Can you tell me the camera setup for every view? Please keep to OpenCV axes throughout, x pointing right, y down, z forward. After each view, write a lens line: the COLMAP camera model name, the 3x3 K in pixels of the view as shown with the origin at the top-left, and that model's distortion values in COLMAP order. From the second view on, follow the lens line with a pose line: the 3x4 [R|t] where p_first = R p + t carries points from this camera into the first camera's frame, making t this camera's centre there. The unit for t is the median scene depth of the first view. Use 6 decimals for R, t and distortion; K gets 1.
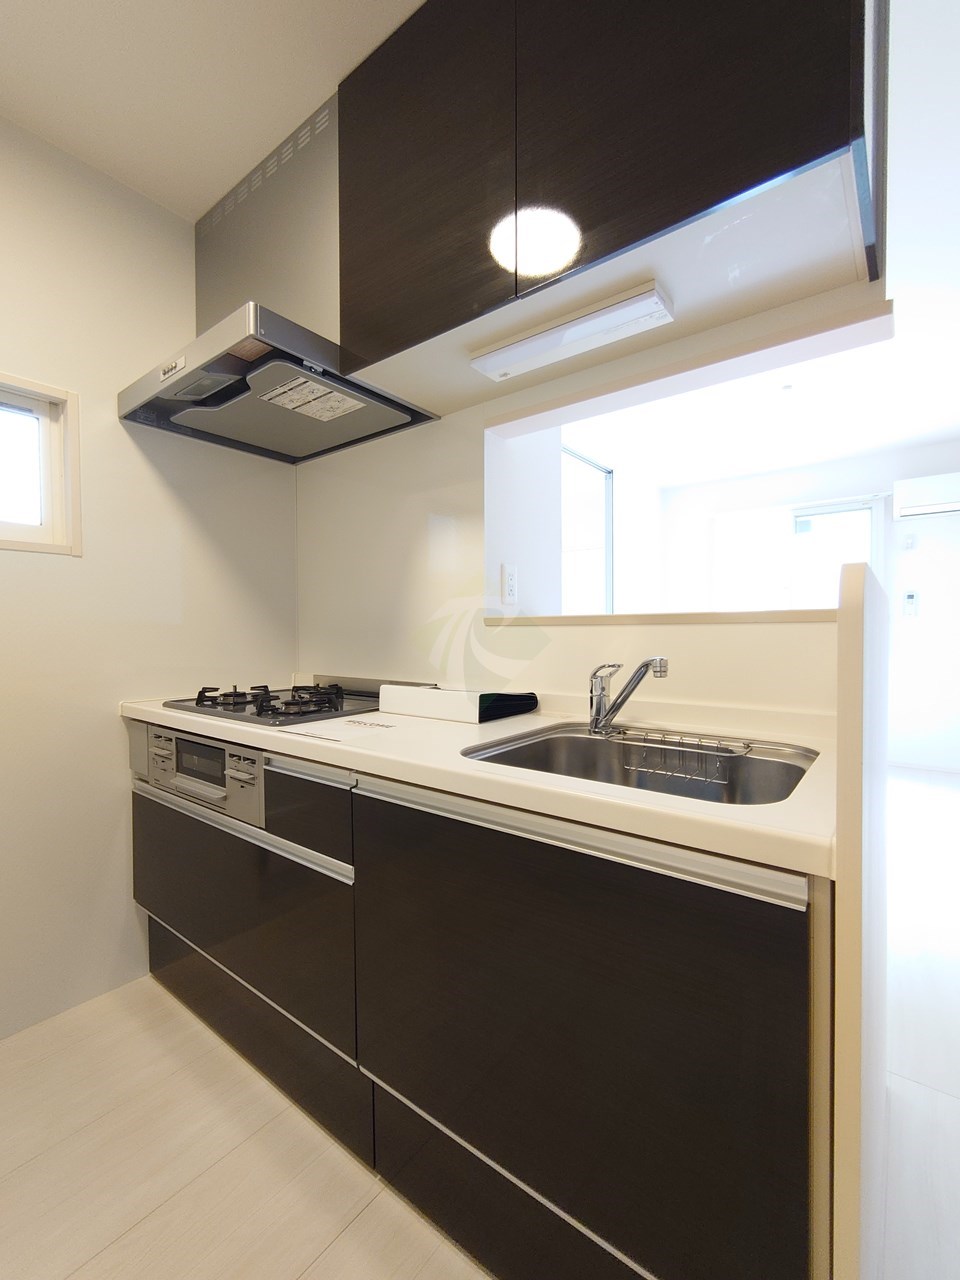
lens RADIAL K [[551.9, 0, 484.6], [0, 551.9, 637.8], [0, 0, 1]] dist [0.000864, -0.000456]
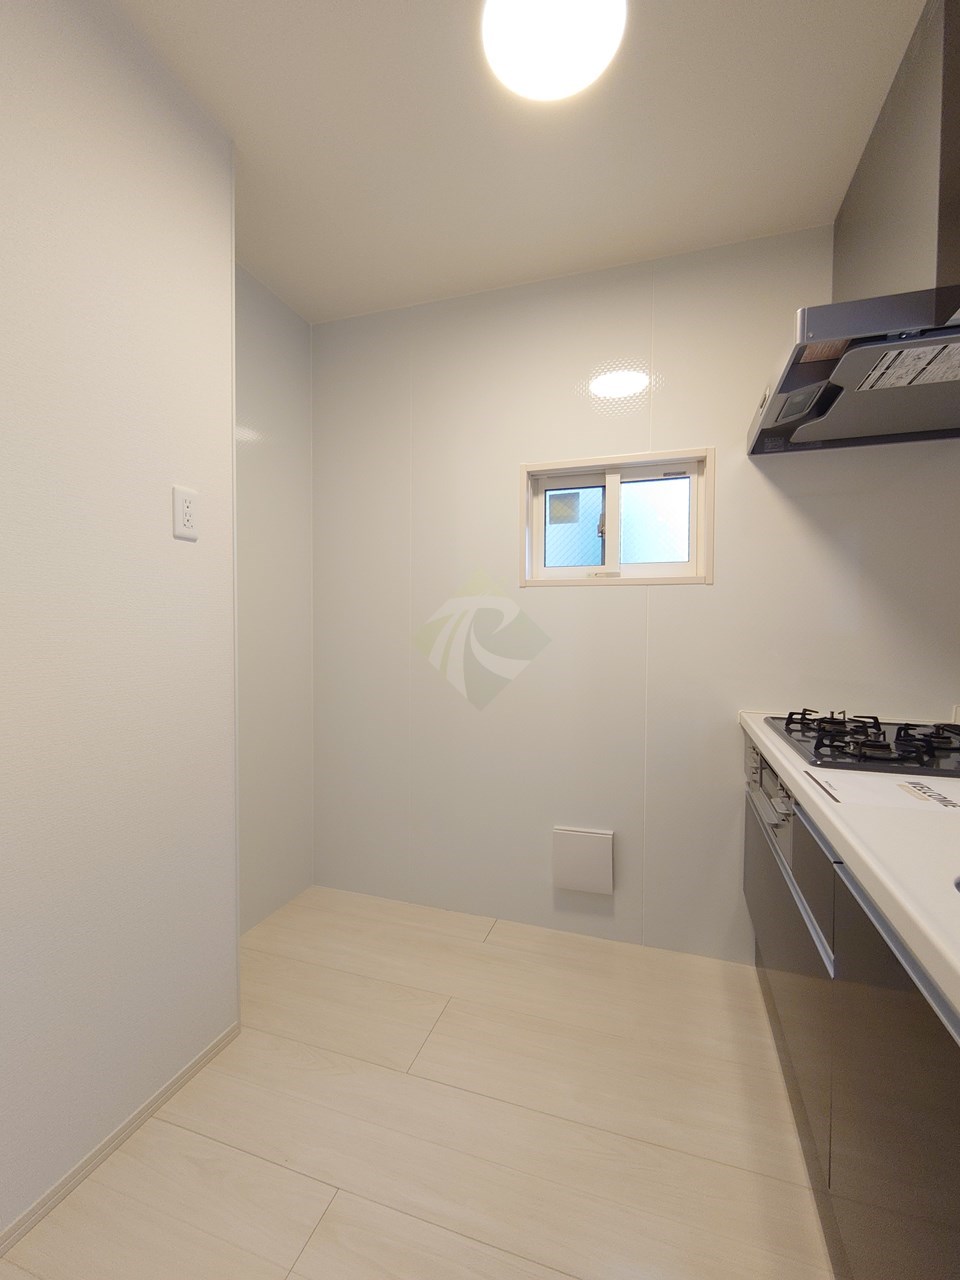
lens RADIAL K [[551.9, 0, 483.5], [0, 551.9, 638.4], [0, 0, 1]] dist [0.000864, -0.000456]
pose [[0.323156, 0.024711, -0.946023, 0.239315], [-0.021671, 0.999590, 0.018708, -0.041647], [0.946098, 0.014456, 0.323559, 0.150451]]
